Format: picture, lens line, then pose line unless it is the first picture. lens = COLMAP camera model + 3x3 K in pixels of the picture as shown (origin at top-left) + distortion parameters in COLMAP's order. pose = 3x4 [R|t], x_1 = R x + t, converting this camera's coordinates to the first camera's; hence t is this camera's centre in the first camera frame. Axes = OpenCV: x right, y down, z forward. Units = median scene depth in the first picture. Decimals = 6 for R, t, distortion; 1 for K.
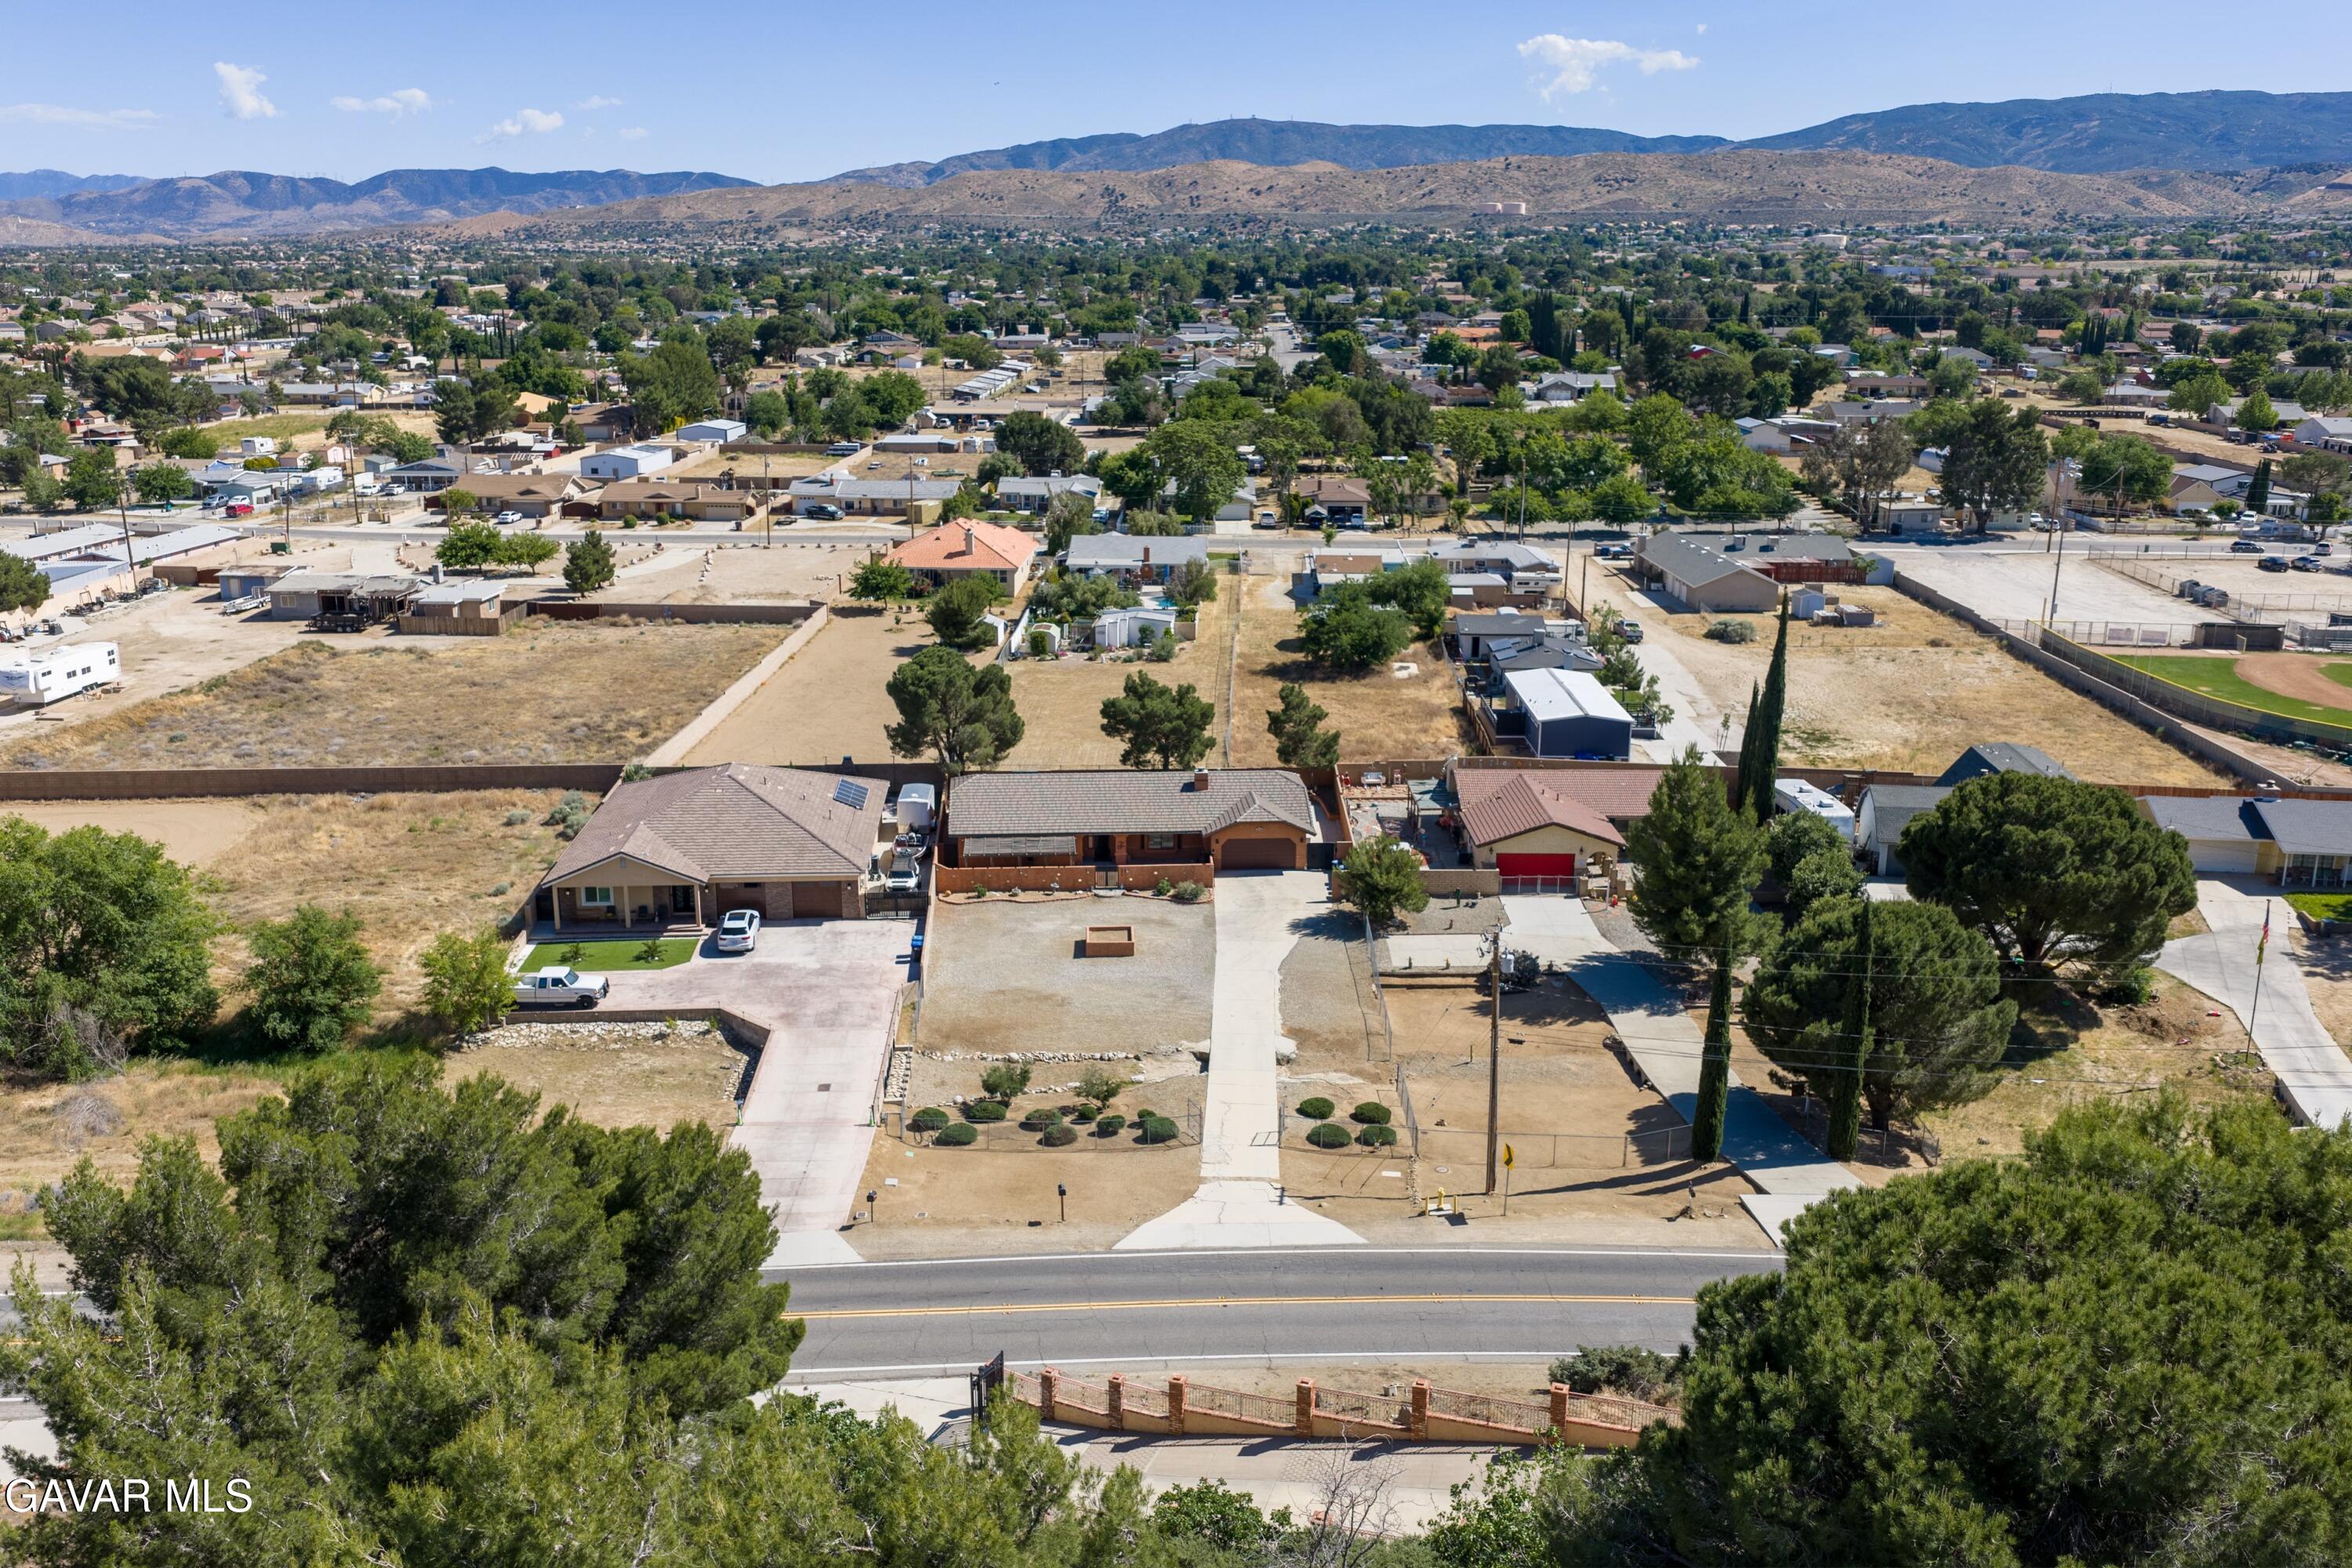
lens RADIAL K [[1944.8, 0, 1180.1], [0, 1944.8, 790.2], [0, 0, 1]] dist [0.009860, -0.016878]
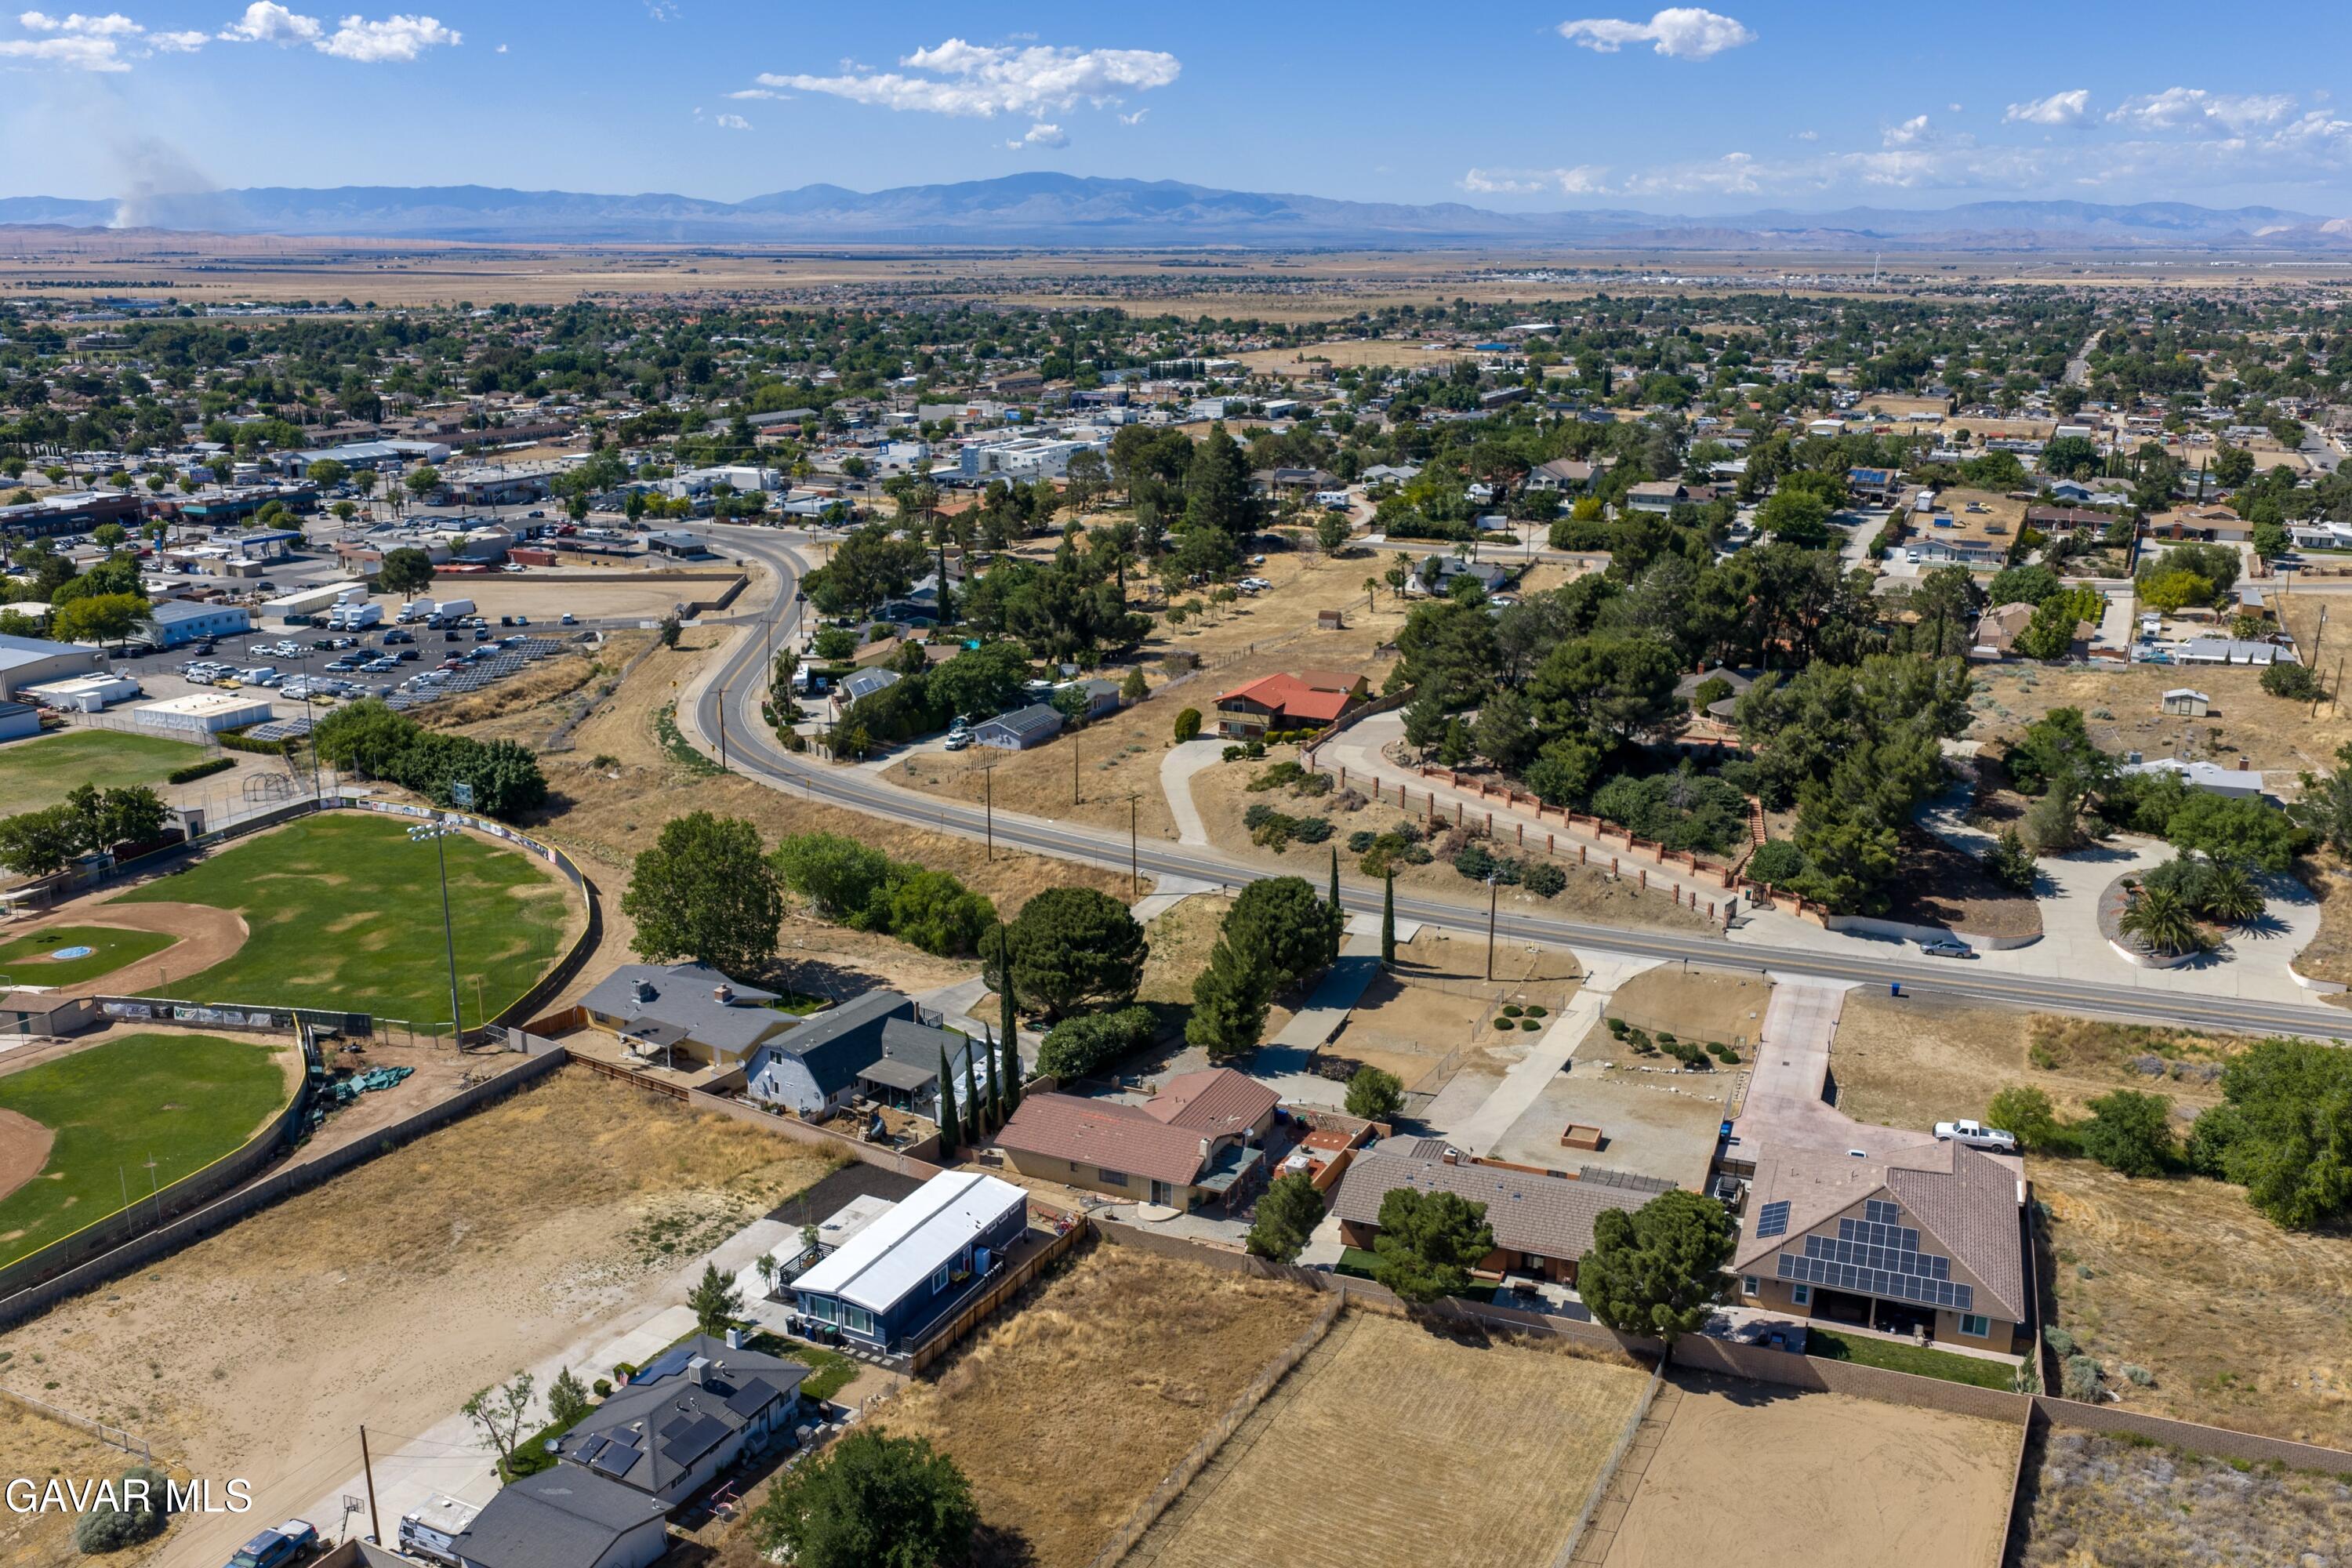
lens RADIAL K [[1944.8, 0, 1173.7], [0, 1944.8, 779.2], [0, 0, 1]] dist [0.009860, -0.016878]
pose [[-0.900665, -0.121400, 0.417210, -0.215739], [0.107037, 0.868601, 0.483814, -0.569536], [-0.421124, 0.480411, -0.769324, 1.378354]]
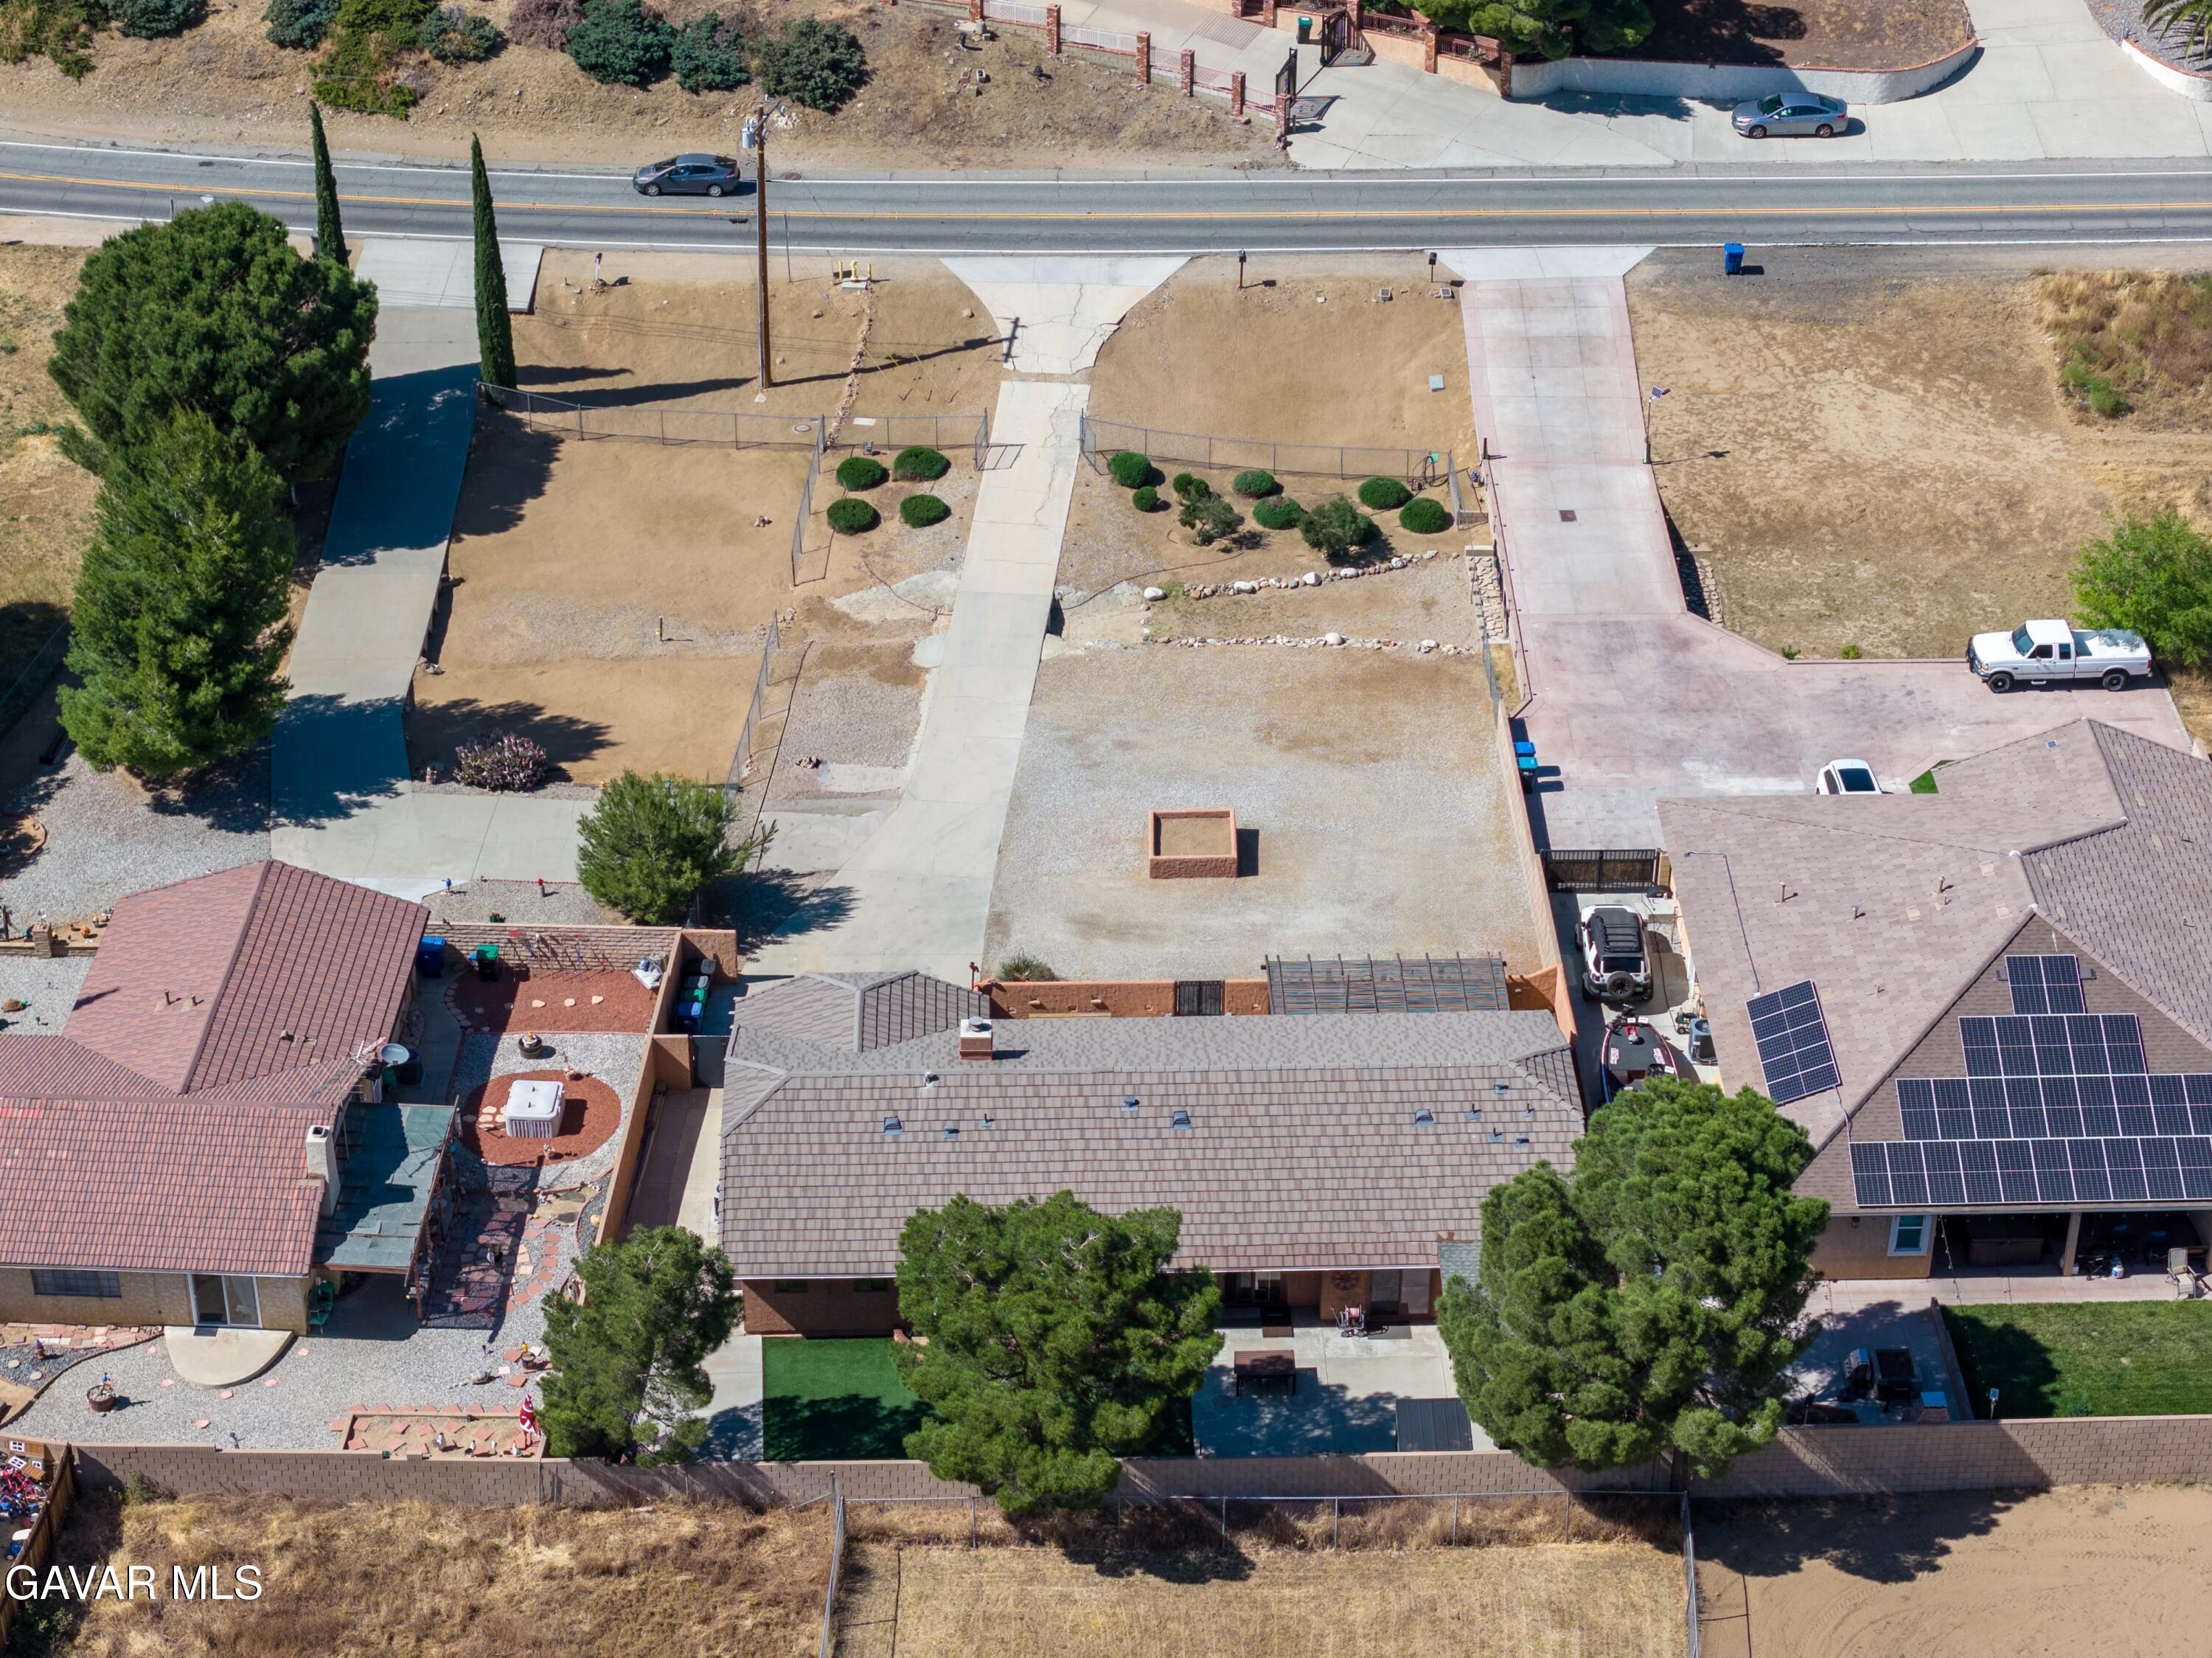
lens RADIAL K [[4436.2, 0, 1114.5], [0, 4436.2, 826.0], [0, 0, 1]] dist [-0.128929, 0.000000]
pose [[-0.998699, -0.035611, 0.036489, -0.039223], [0.003168, 0.670947, 0.741498, -0.564995], [-0.050888, 0.740649, -0.669962, 1.214434]]
